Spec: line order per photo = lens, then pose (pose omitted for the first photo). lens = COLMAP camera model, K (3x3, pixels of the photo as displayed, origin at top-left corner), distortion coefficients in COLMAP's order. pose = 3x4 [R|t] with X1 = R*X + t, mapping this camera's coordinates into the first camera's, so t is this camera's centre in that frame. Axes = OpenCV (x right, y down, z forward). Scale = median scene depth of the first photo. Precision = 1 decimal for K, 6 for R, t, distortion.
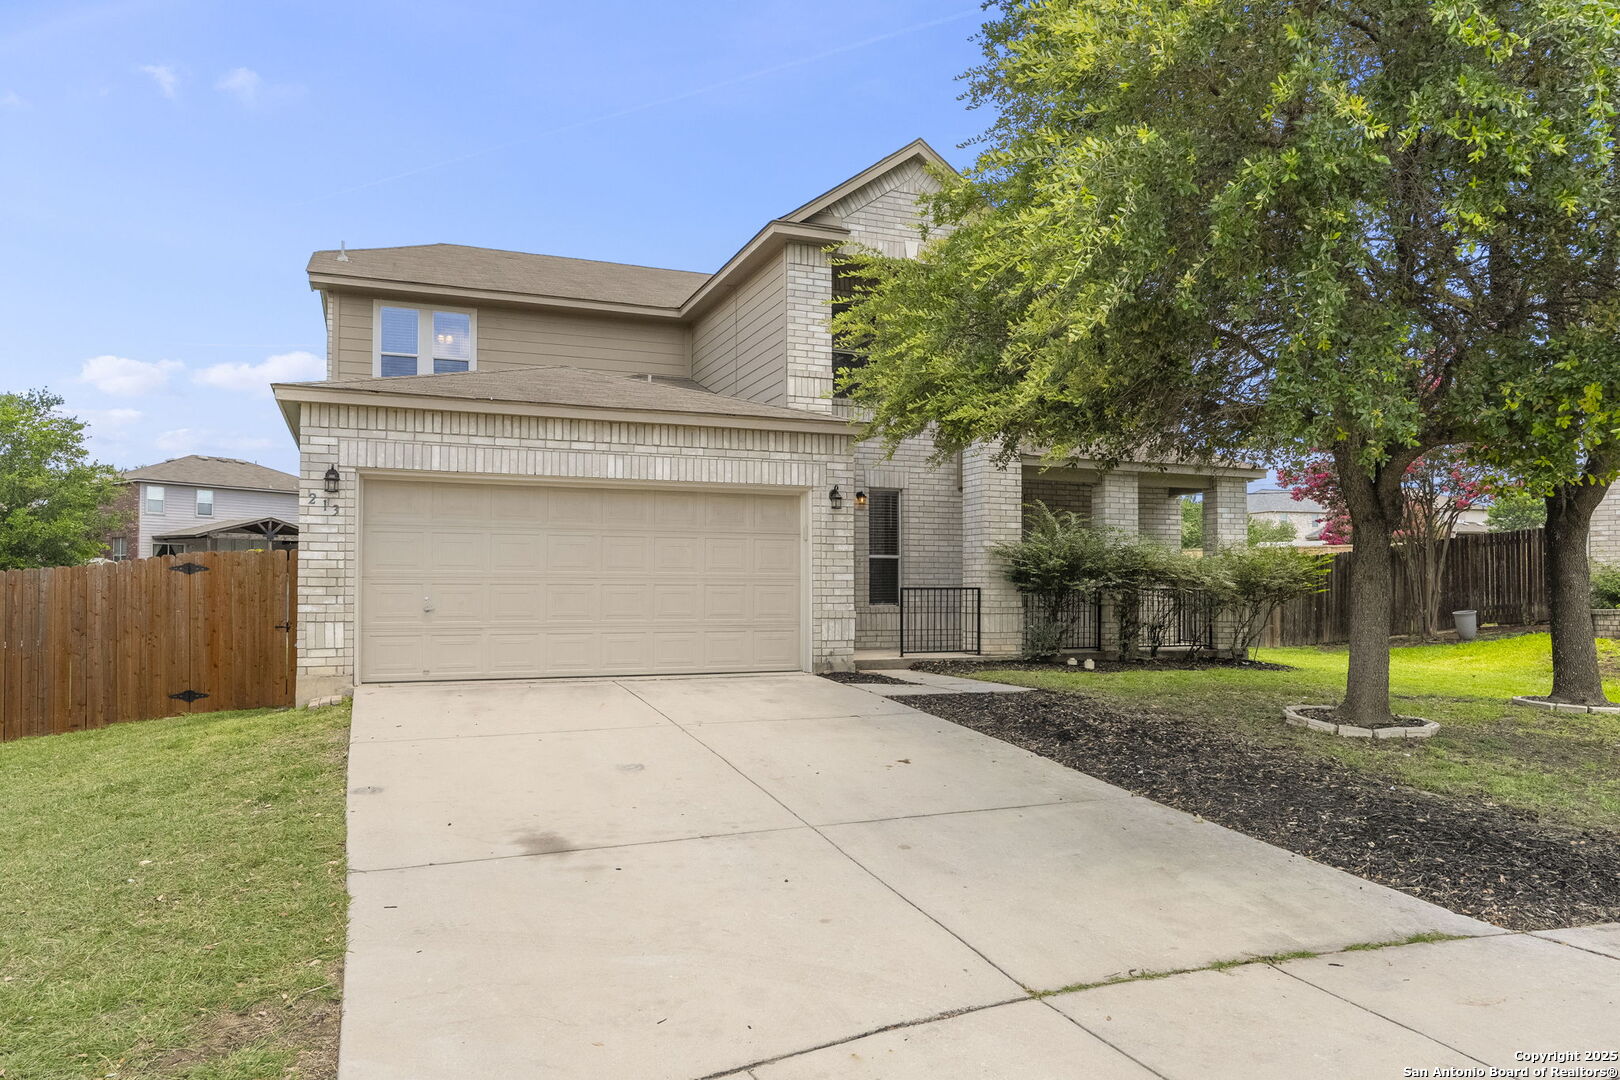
lens RADIAL K [[1093.6, 0, 809.0], [0, 1093.6, 567.7], [0, 0, 1]] dist [0.002414, 0.000175]
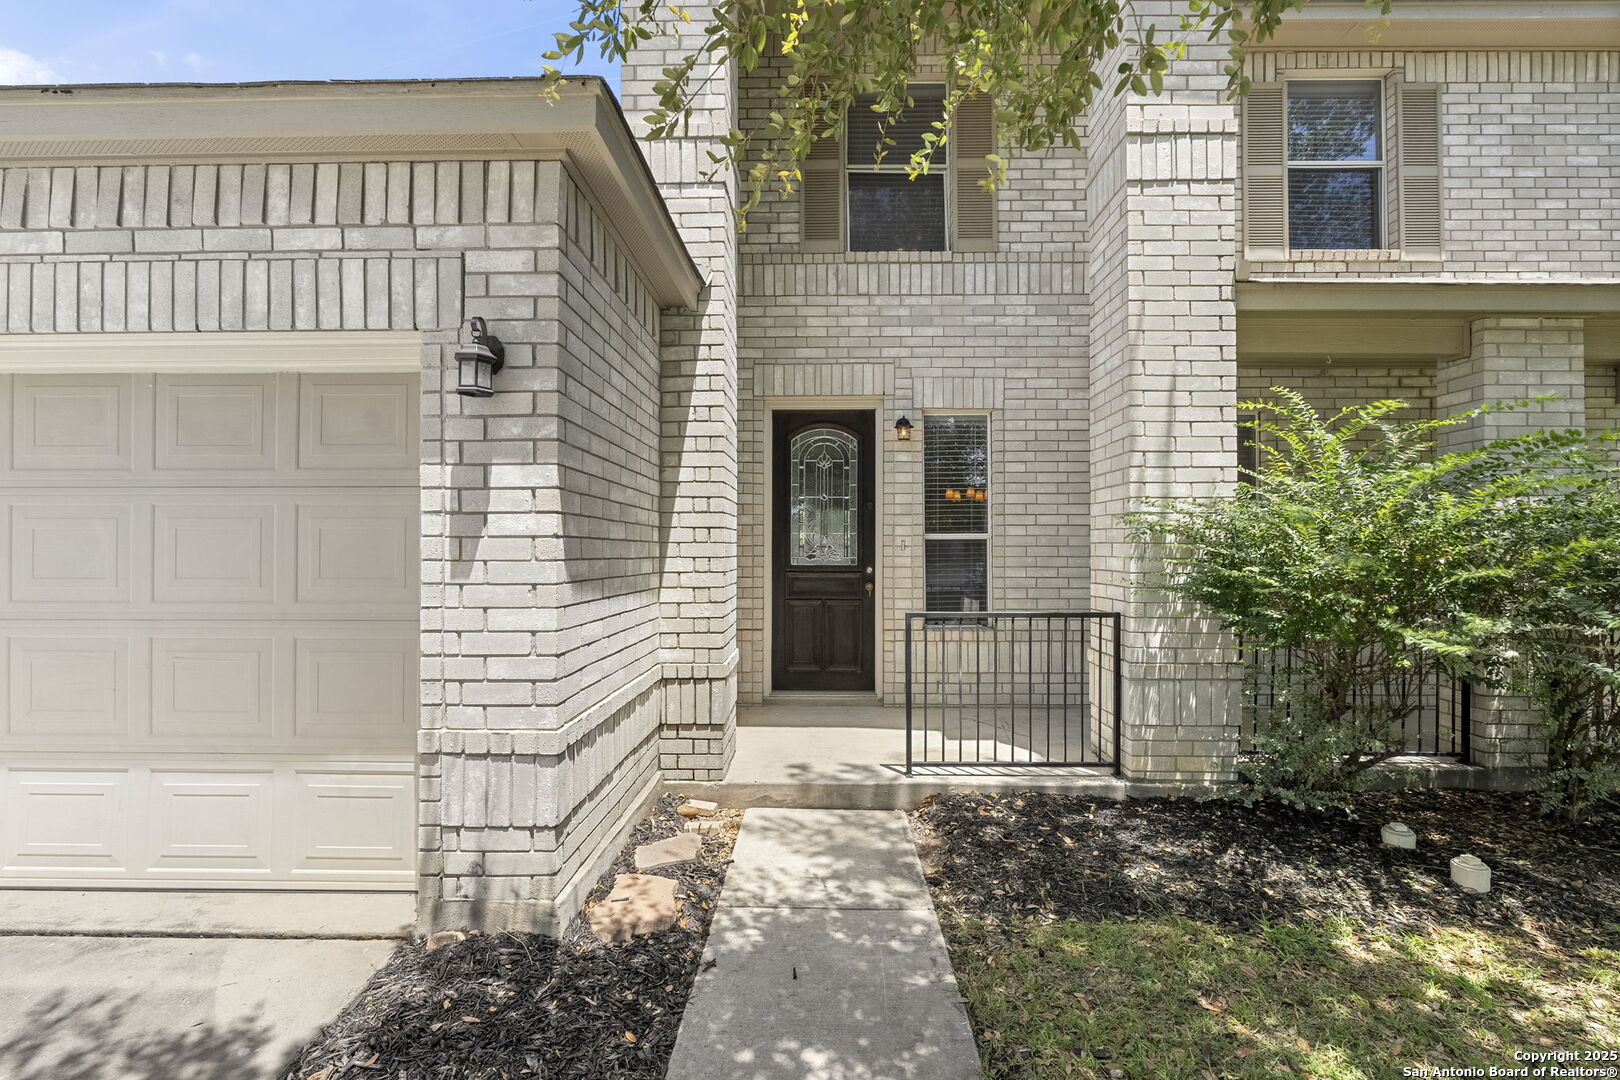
lens RADIAL K [[714.8, 0, 811.4], [0, 714.8, 541.5], [0, 0, 1]] dist [-0.001374, 0.000087]
pose [[0.920903, -0.005506, -0.389752, 0.190281], [0.008995, 0.999934, 0.007129, -0.014509], [0.389687, -0.010071, 0.920892, 0.870025]]
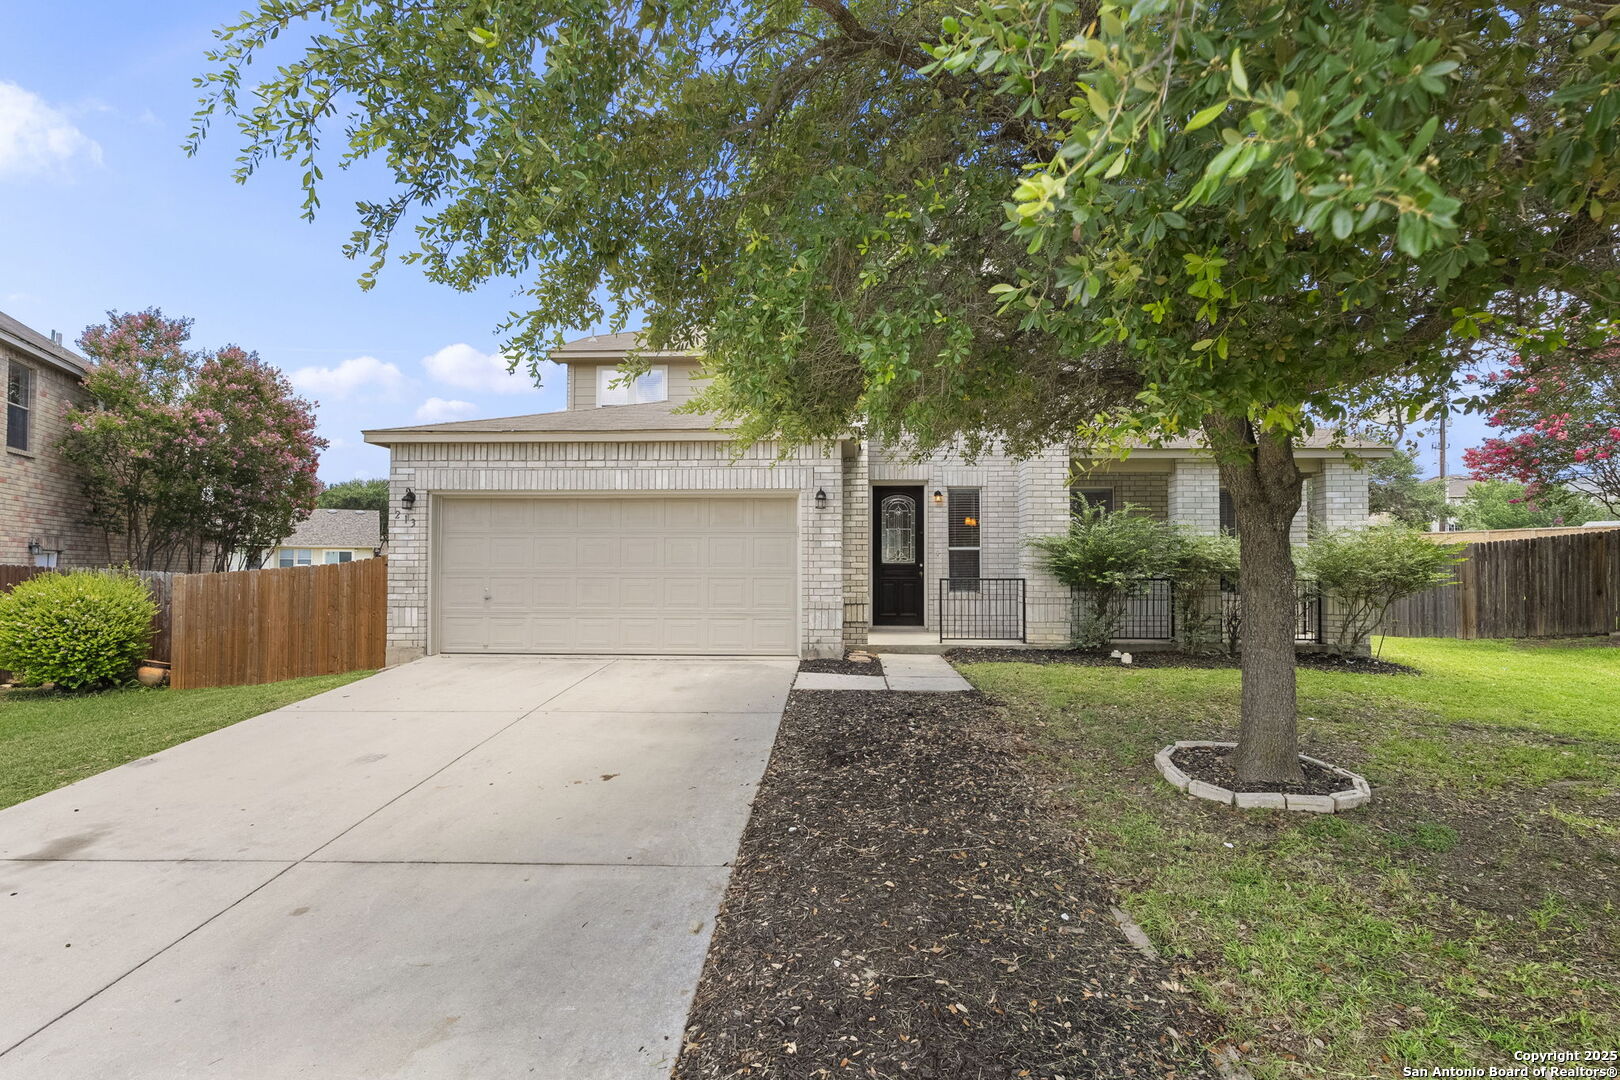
lens RADIAL K [[776.7, 0, 811.0], [0, 776.7, 546.8], [0, 0, 1]] dist [-0.000926, 0.000195]
pose [[0.909246, -0.011307, -0.416106, 0.344261], [0.009311, 0.999933, -0.006826, -0.010761], [0.416155, 0.002332, 0.909290, 0.297879]]
